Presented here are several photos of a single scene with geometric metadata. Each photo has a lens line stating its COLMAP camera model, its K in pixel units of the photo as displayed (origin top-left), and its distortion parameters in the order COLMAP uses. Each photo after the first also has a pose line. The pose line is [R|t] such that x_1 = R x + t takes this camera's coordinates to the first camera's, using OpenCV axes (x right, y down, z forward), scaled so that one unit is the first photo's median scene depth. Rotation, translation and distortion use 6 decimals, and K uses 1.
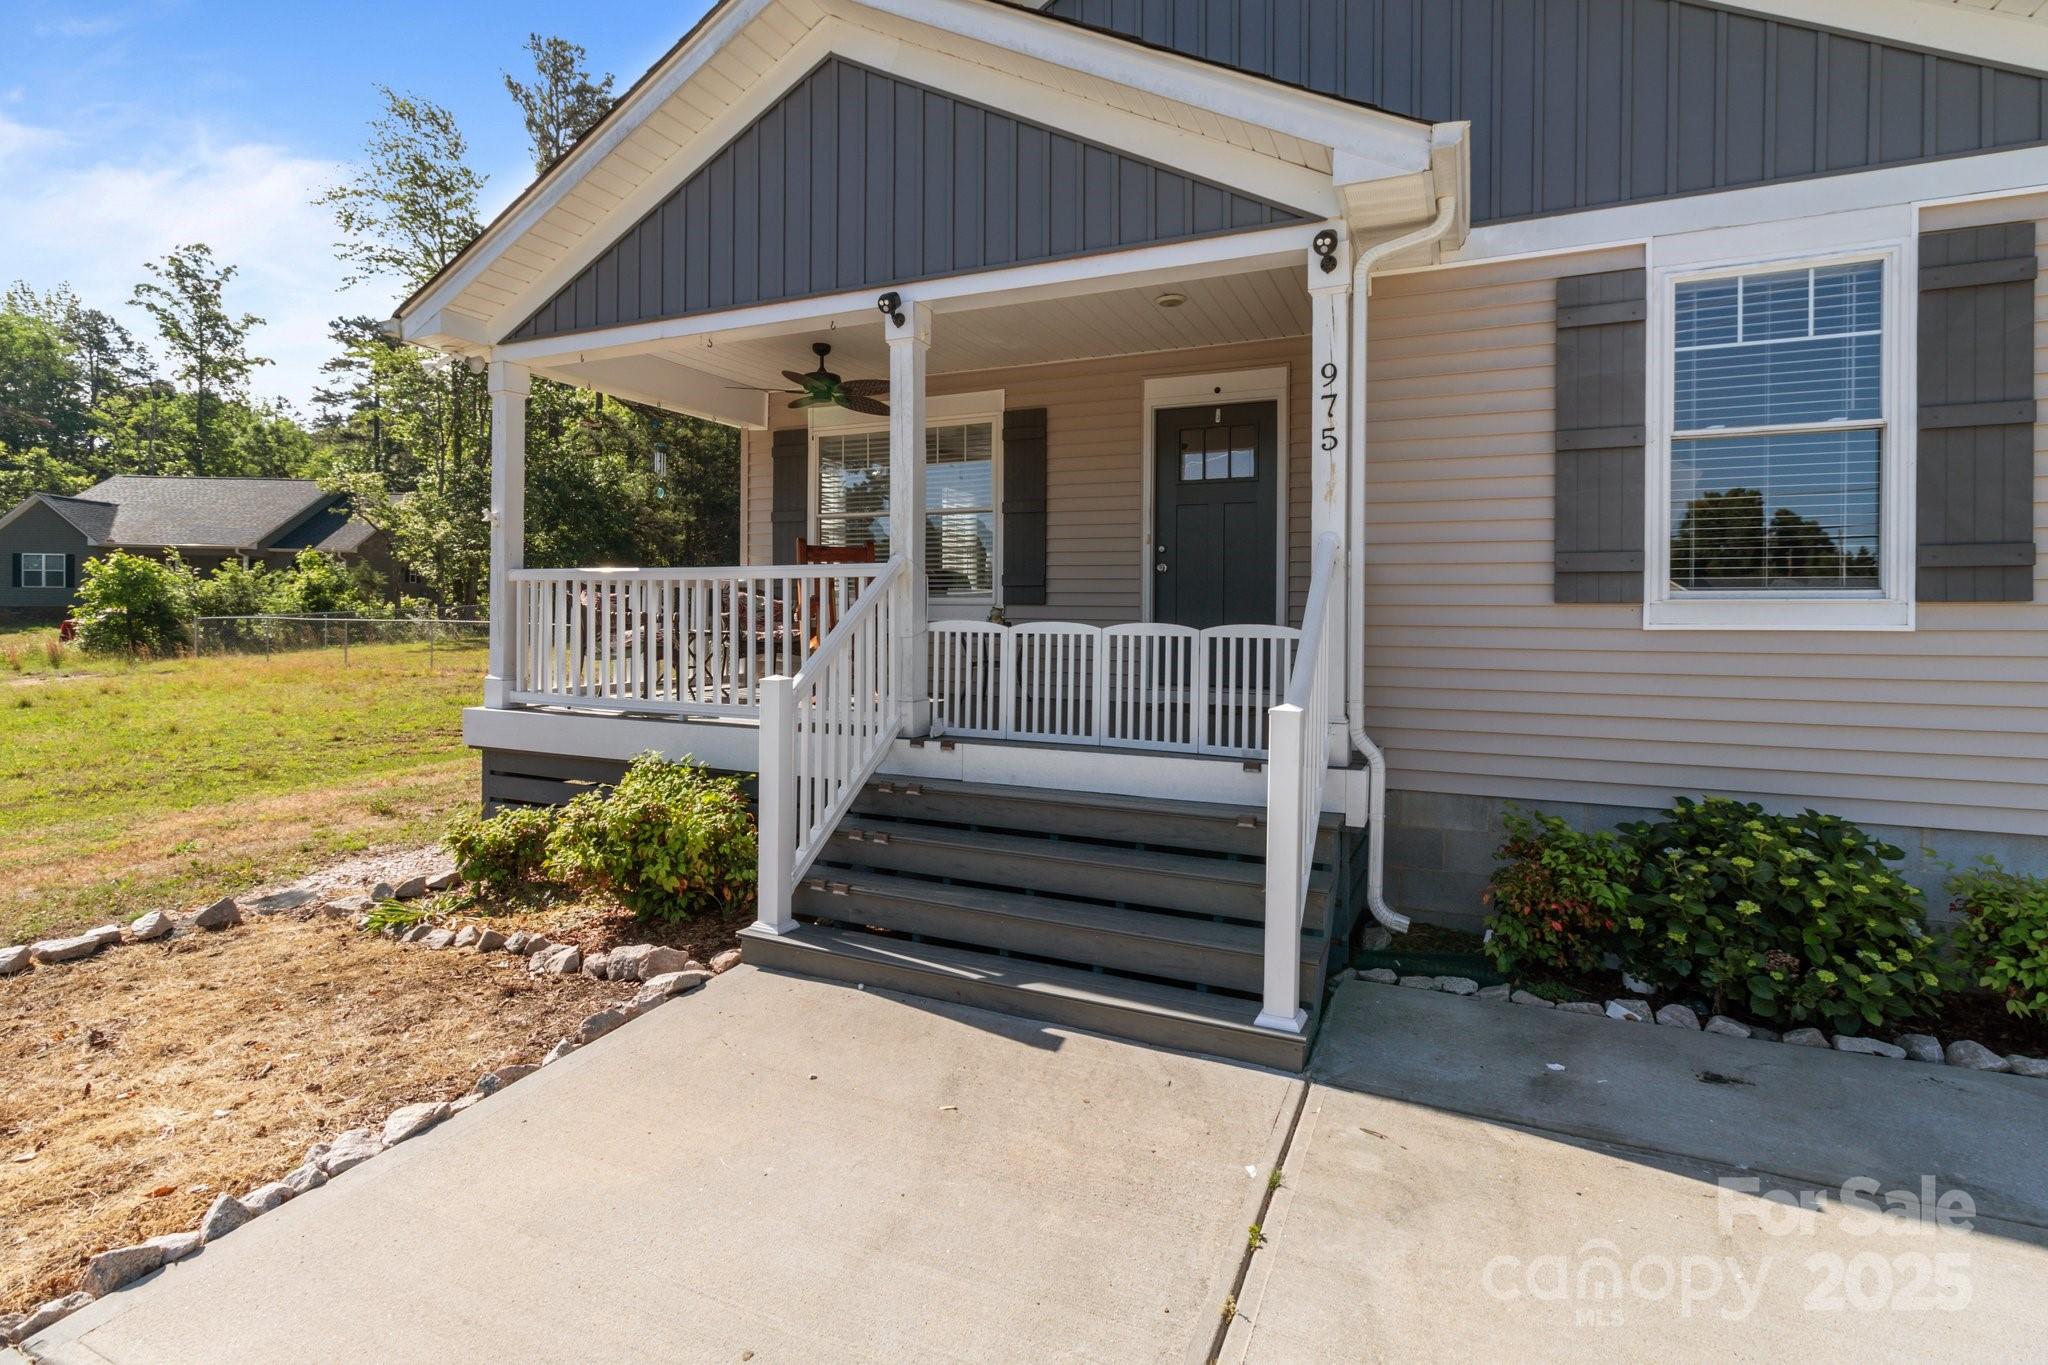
lens RADIAL K [[1016.0, 0, 1024.7], [0, 1016.0, 612.7], [0, 0, 1]] dist [-0.001694, -0.000549]
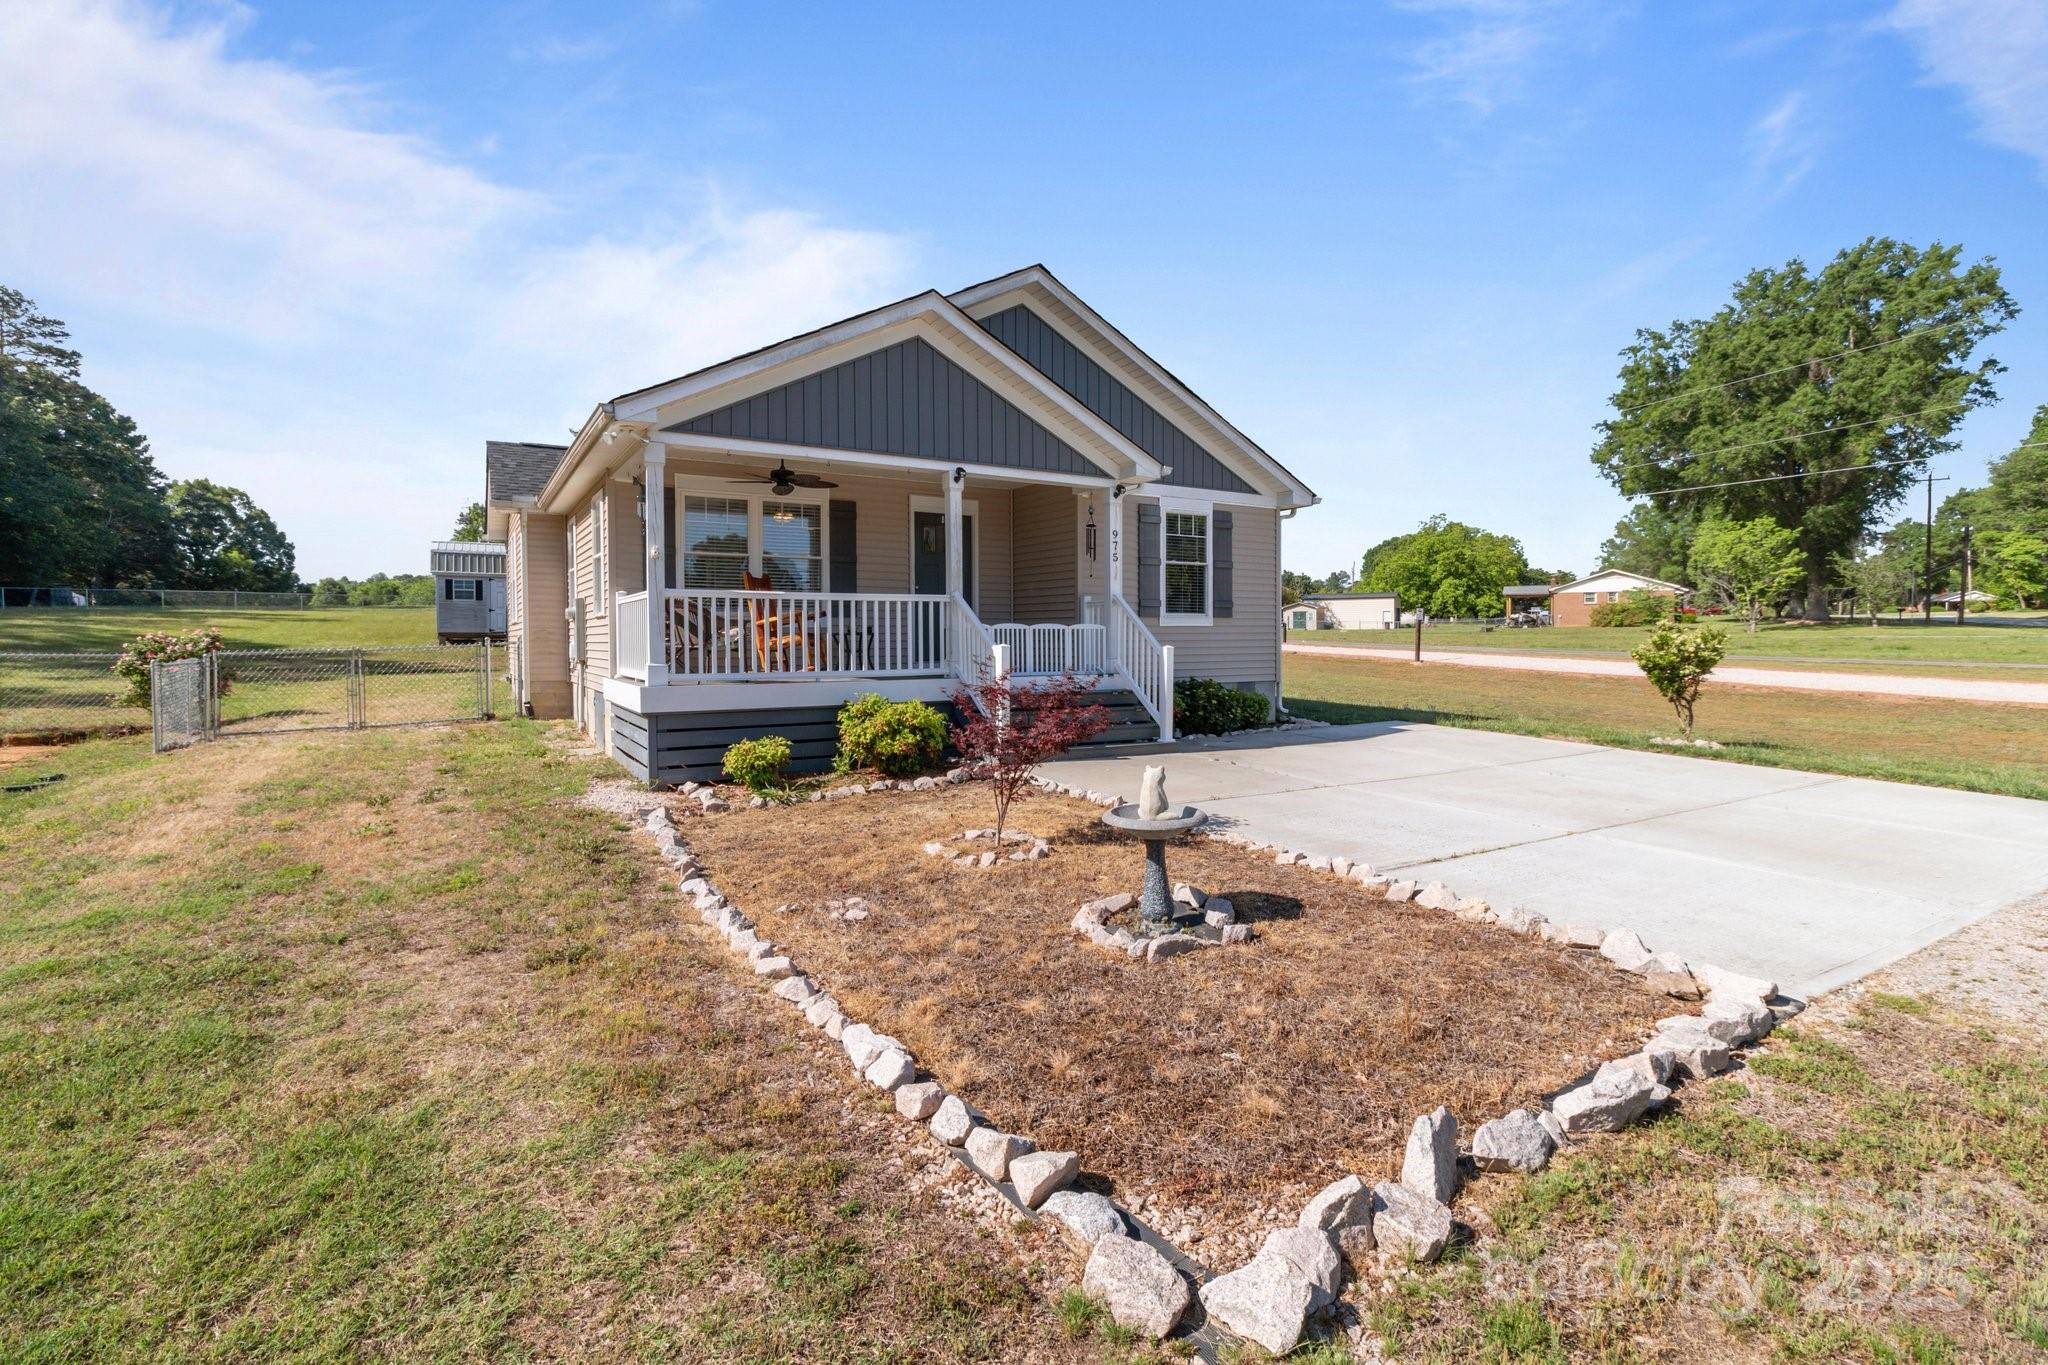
lens RADIAL K [[960.4, 0, 1060.4], [0, 960.4, 637.1], [0, 0, 1]] dist [-0.001283, -0.000306]
pose [[0.541075, -0.012793, 0.840877, -1.957497], [-0.005389, 0.999811, 0.018678, -0.001267], [-0.840957, -0.014638, 0.540904, -0.303351]]
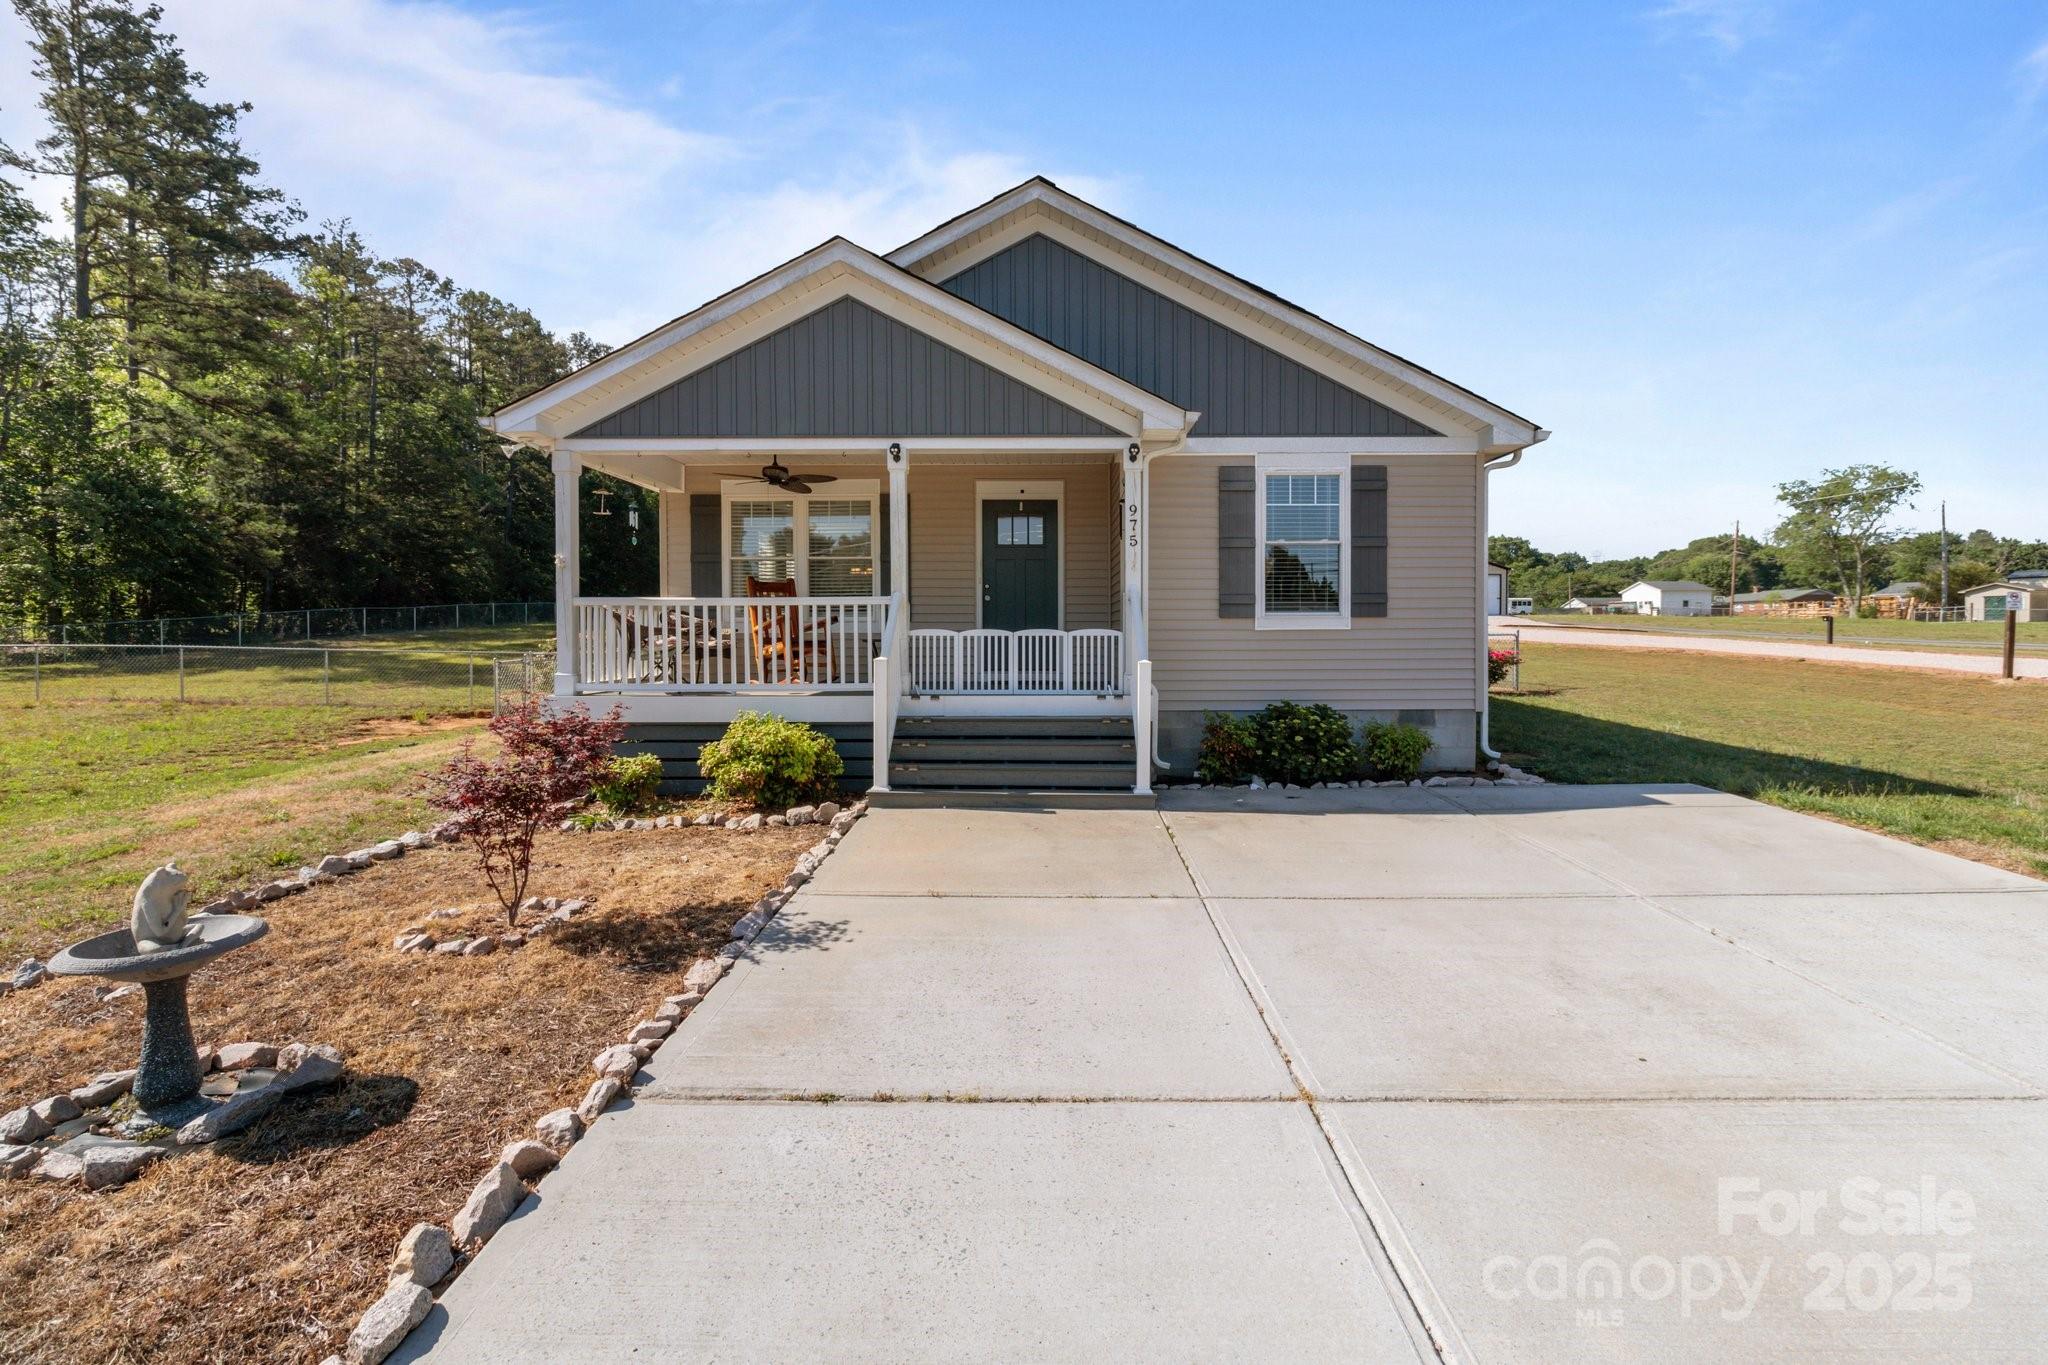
lens RADIAL K [[960.4, 0, 1060.4], [0, 960.4, 637.1], [0, 0, 1]] dist [-0.001283, -0.000306]
pose [[0.909005, -0.016497, 0.416459, -0.657086], [0.006628, 0.999662, 0.025133, -0.022810], [-0.416733, -0.020086, 0.908807, -0.739722]]
